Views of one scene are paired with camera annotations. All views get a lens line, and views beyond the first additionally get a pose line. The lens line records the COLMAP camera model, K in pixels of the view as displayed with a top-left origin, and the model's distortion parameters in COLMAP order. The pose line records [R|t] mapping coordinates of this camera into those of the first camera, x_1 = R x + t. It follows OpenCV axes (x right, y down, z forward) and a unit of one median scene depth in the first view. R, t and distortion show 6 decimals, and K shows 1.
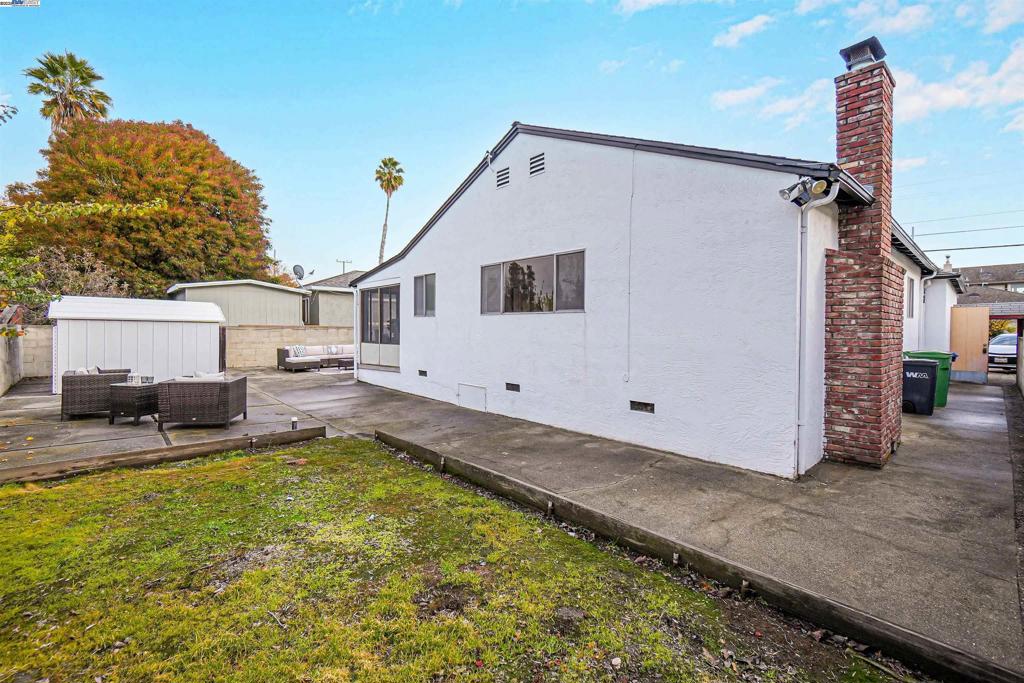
lens RADIAL K [[444.0, 0, 511.2], [0, 444.0, 339.5], [0, 0, 1]] dist [-0.006136, 0.001149]
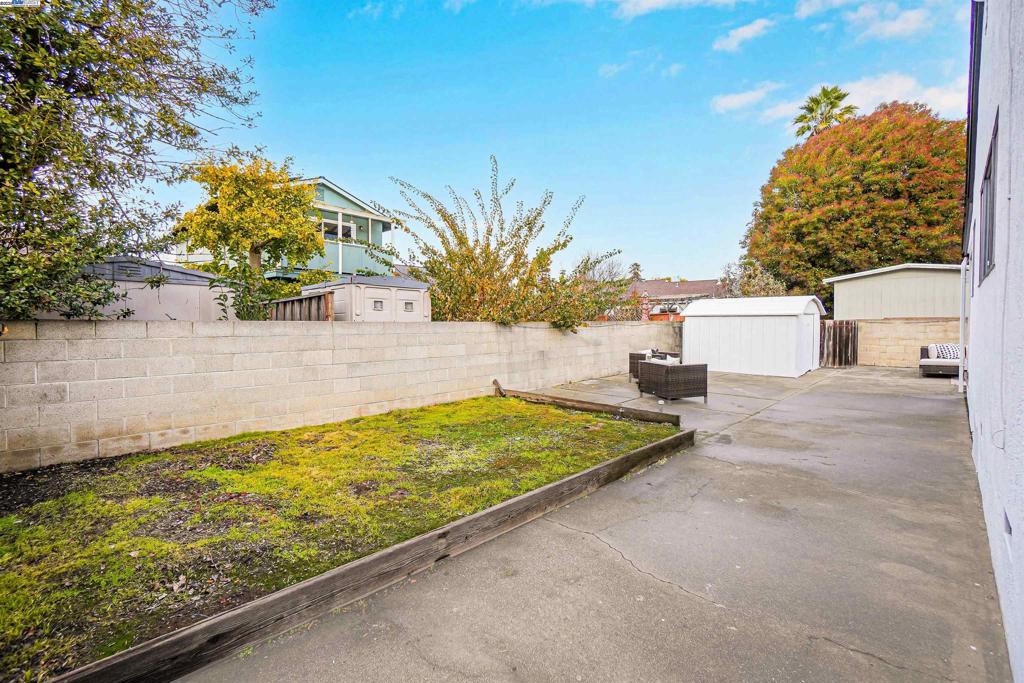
lens RADIAL K [[444.0, 0, 508.6], [0, 444.0, 332.9], [0, 0, 1]] dist [-0.006136, 0.001149]
pose [[0.051205, 0.010370, -0.998634, 0.208779], [-0.018997, 0.999775, 0.009408, 0.002720], [0.998507, 0.018490, 0.051391, 0.207018]]
